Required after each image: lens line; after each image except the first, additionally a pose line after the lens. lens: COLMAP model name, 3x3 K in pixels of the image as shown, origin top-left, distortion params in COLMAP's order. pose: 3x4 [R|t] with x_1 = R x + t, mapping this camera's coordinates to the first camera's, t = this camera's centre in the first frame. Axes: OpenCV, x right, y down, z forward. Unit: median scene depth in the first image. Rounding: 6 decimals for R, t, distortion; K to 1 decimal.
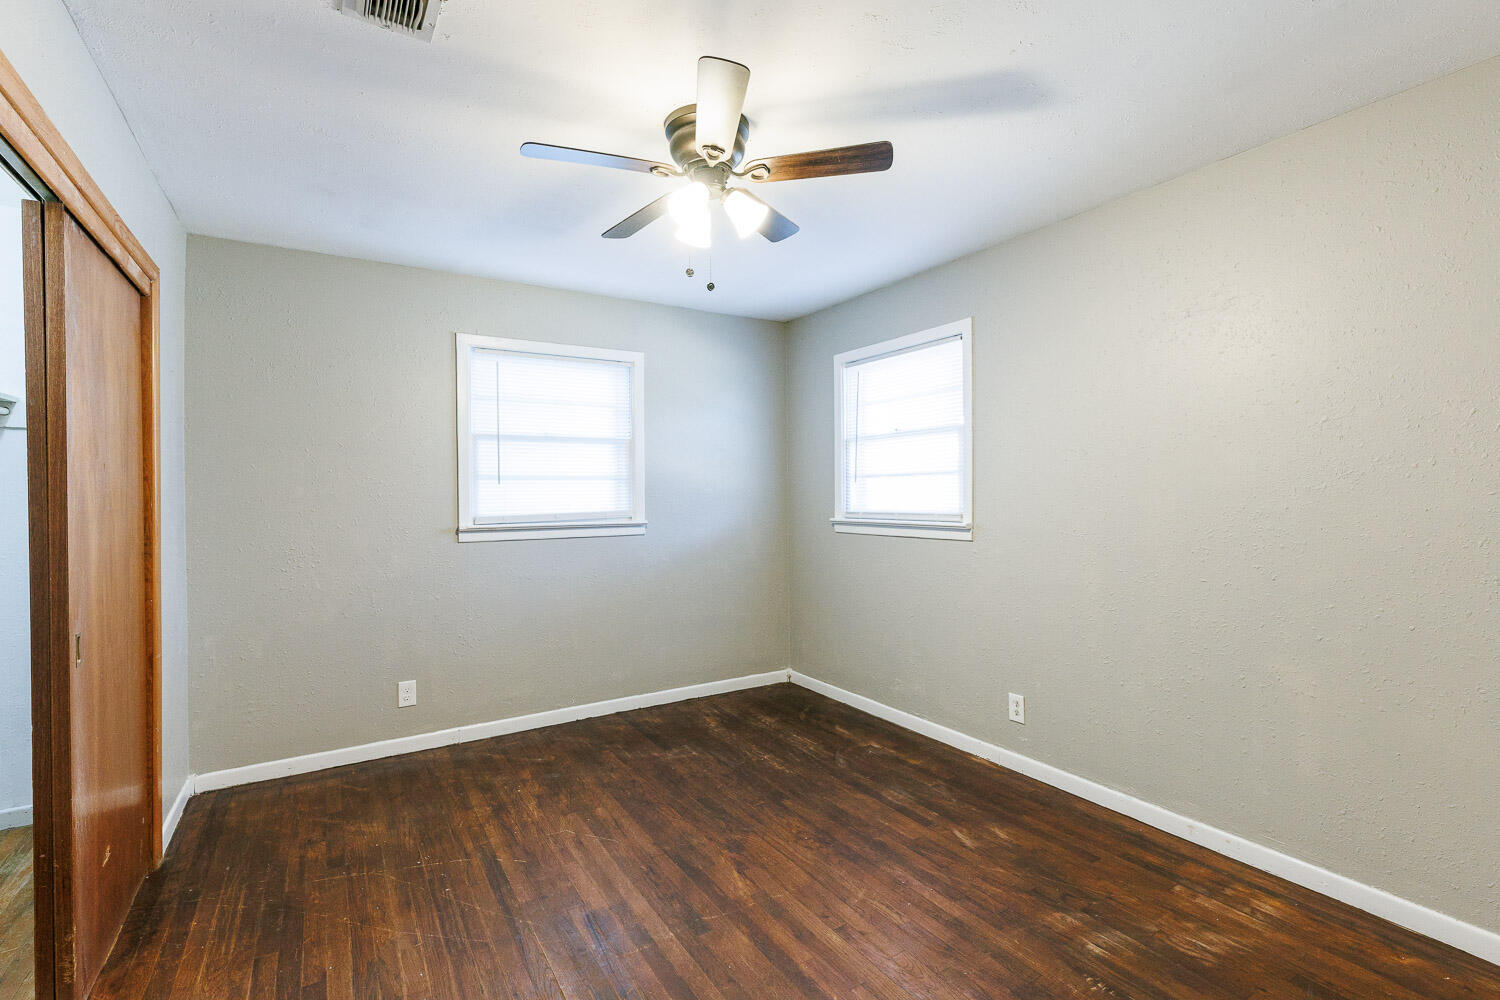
lens RADIAL K [[679.2, 0, 750.0], [0, 679.2, 500.0], [0, 0, 1]] dist [-0.001186, -0.000276]
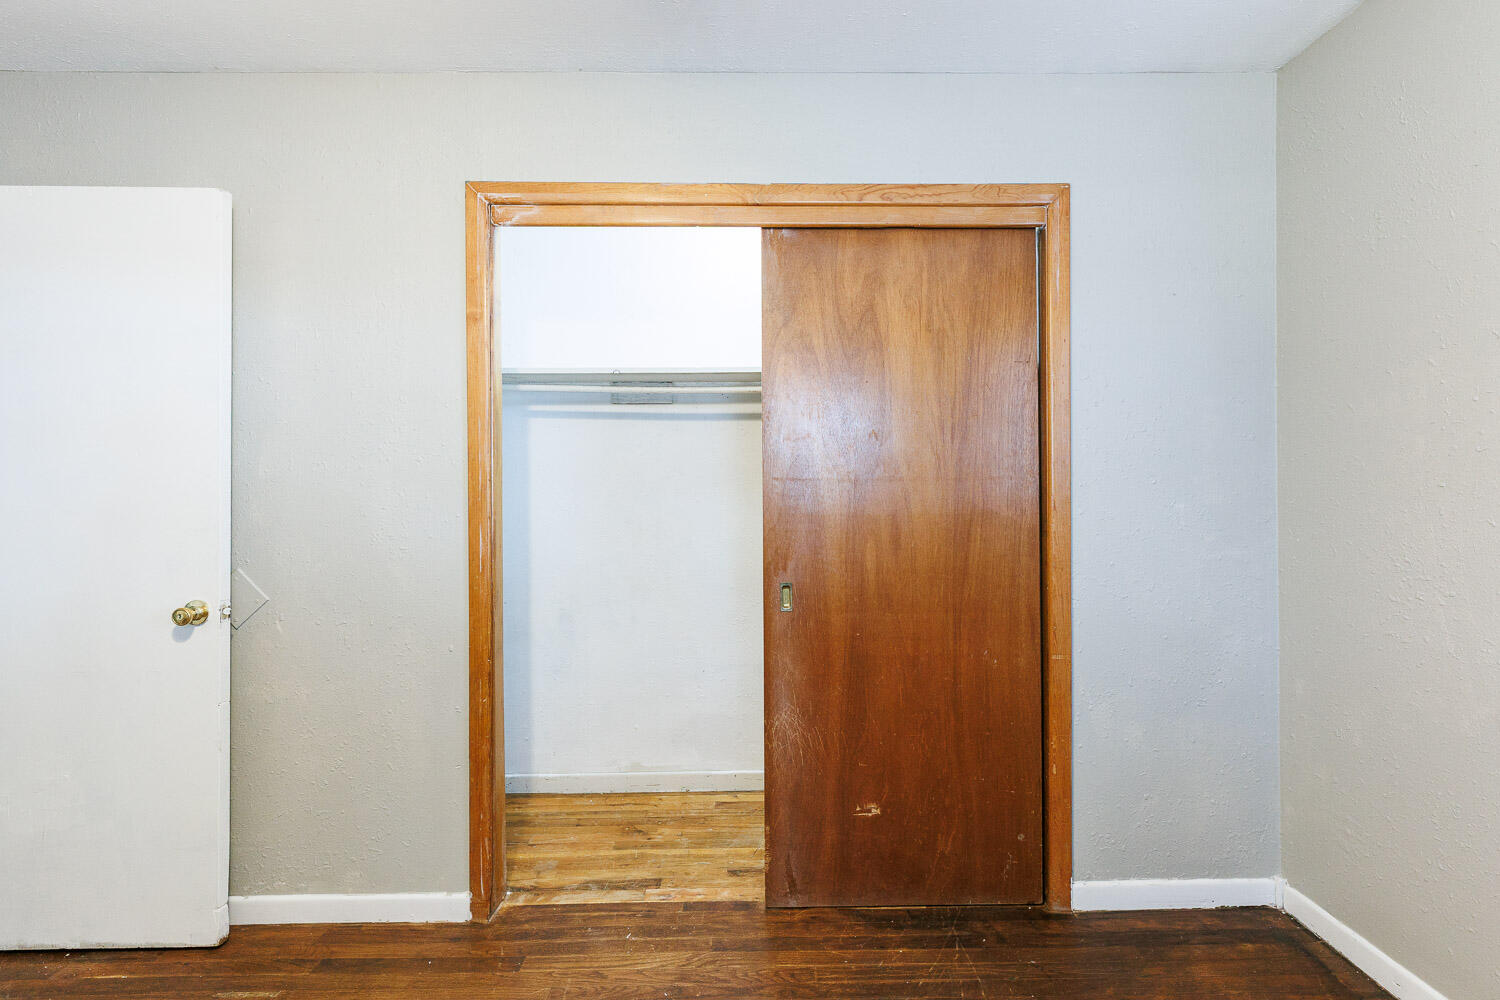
lens RADIAL K [[666.5, 0, 750.7], [0, 666.5, 486.7], [0, 0, 1]] dist [-0.000544, 0.000436]
pose [[-0.517971, 0.006236, -0.855376, 0.012274], [0.002184, 0.999980, 0.005967, 0.020656], [0.855396, 0.001222, -0.517974, 1.304687]]
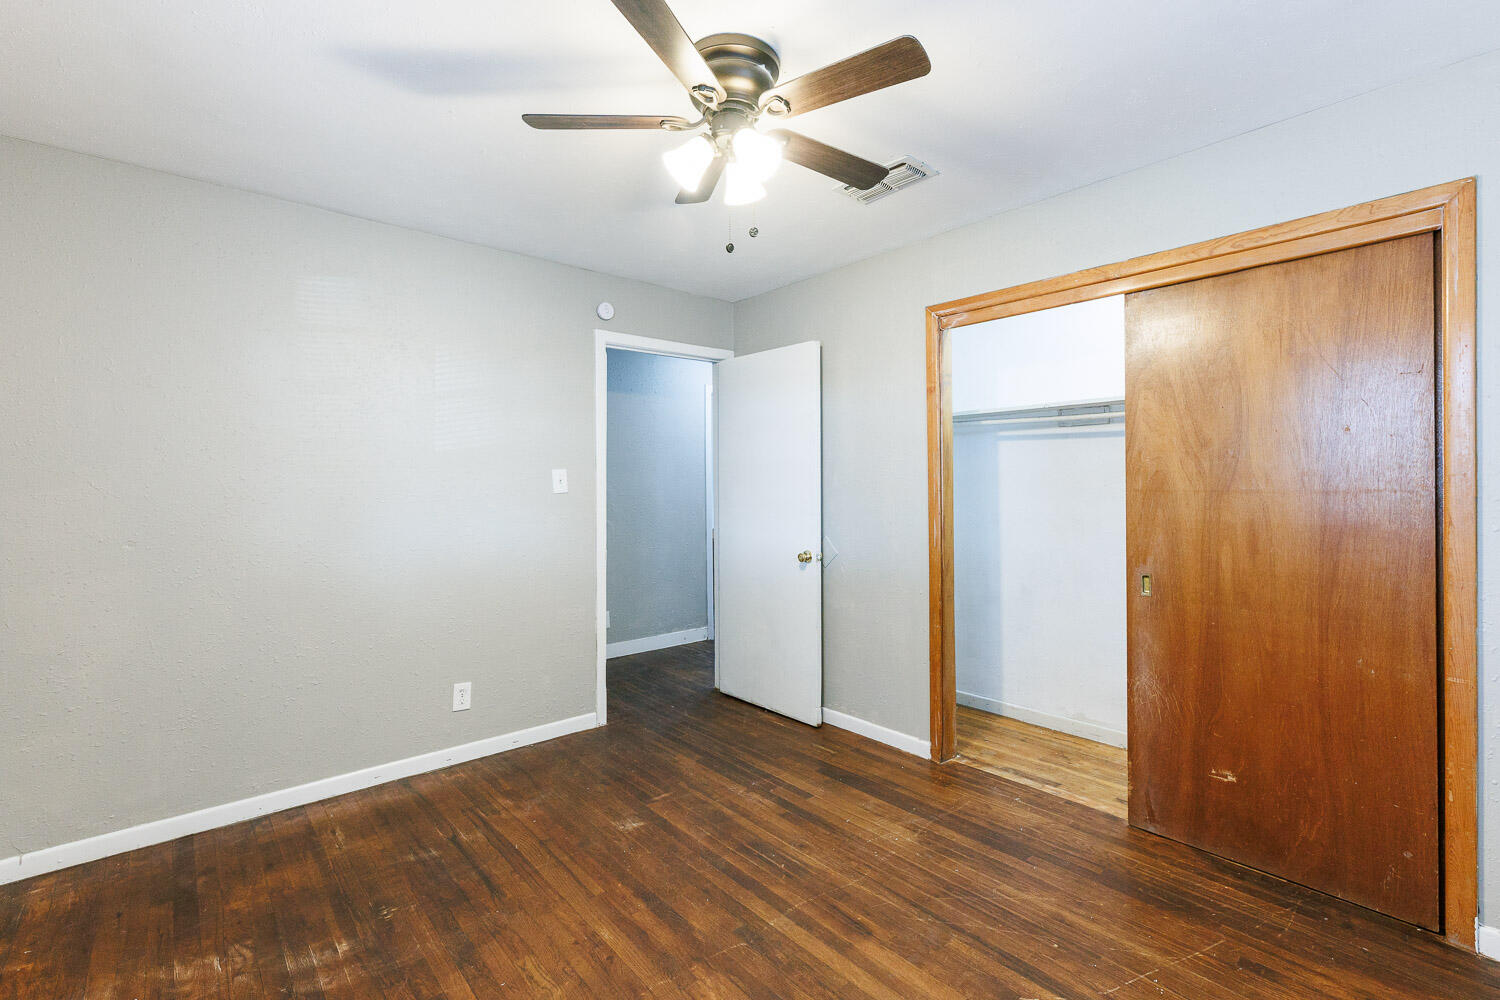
lens RADIAL K [[679.2, 0, 750.0], [0, 679.2, 500.0], [0, 0, 1]] dist [-0.001186, -0.000276]
pose [[-0.988267, 0.018093, -0.151661, 0.055259], [0.013433, 0.999407, 0.031691, -0.015703], [0.152145, 0.029282, -0.987924, 1.941927]]
